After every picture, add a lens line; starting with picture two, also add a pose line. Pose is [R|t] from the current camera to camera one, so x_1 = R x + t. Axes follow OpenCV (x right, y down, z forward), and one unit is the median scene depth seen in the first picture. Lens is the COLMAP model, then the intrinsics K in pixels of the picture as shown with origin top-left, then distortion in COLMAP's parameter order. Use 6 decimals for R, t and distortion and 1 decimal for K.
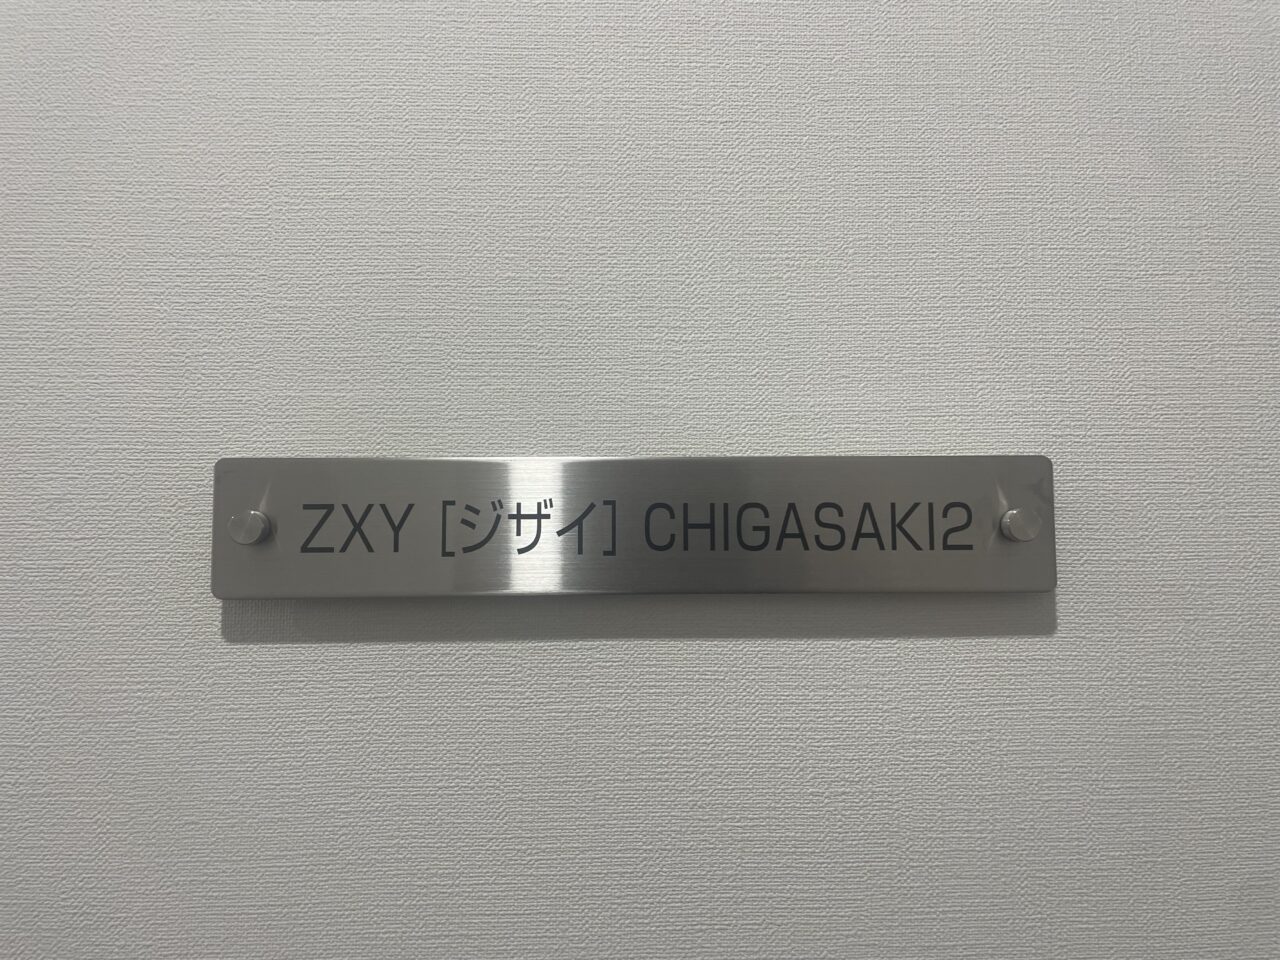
lens RADIAL K [[967.8, 0, 641.4], [0, 967.8, 476.8], [0, 0, 1]] dist [0.009729, 0.002606]
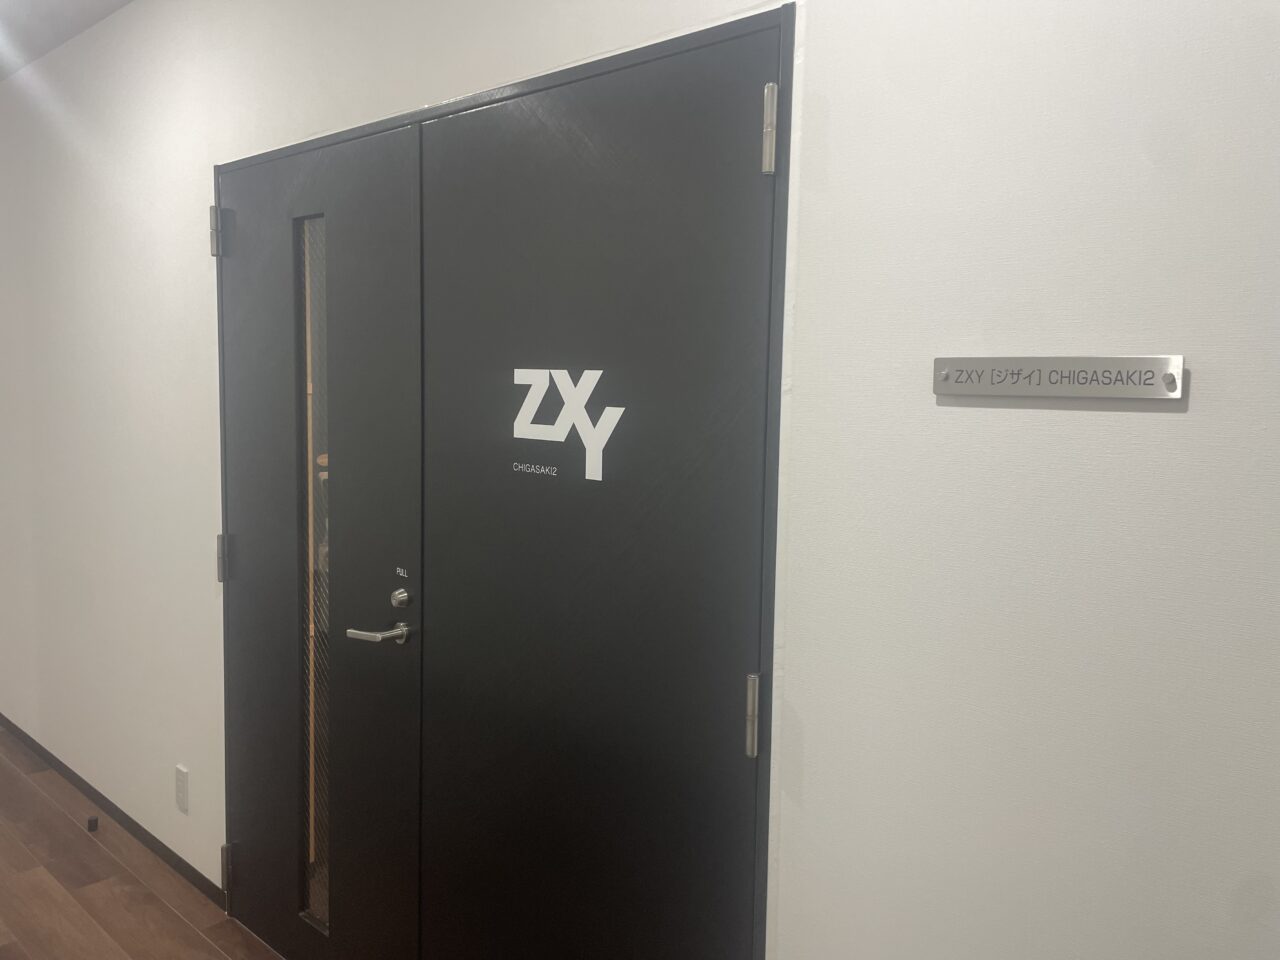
lens RADIAL K [[967.8, 0, 640.3], [0, 967.8, 477.1], [0, 0, 1]] dist [0.009729, 0.002606]
pose [[0.741992, 0.081538, -0.665432, 1.267403], [0.029010, 0.987742, 0.153379, -0.171963], [0.669781, -0.133110, 0.730531, -2.604585]]
